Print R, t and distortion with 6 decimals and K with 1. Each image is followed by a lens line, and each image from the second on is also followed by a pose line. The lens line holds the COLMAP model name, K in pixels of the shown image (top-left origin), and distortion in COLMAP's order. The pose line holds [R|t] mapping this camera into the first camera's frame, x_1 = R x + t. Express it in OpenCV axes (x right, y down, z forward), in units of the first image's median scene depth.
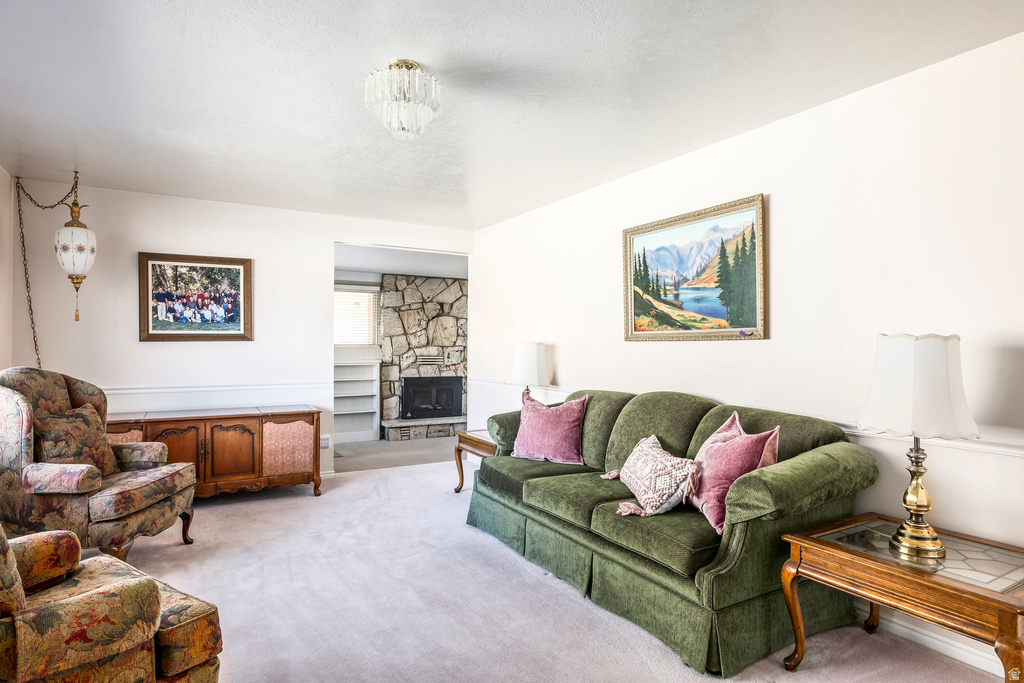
lens RADIAL K [[564.6, 0, 513.6], [0, 564.6, 345.0], [0, 0, 1]] dist [0.001544, -0.004010]
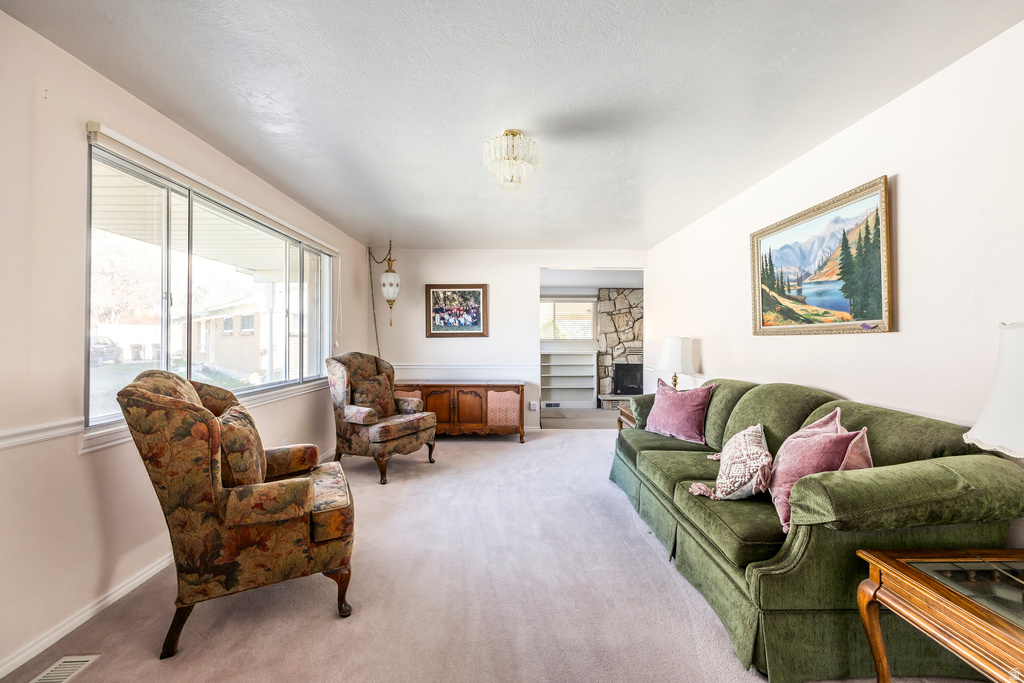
lens RADIAL K [[403.2, 0, 511.1], [0, 403.2, 336.5], [0, 0, 1]] dist [0.002094, 0.000502]
pose [[0.874217, -0.005264, -0.485507, 0.192024], [0.001112, 0.999960, -0.008839, 0.001907], [0.485534, 0.007187, 0.874188, 0.104909]]
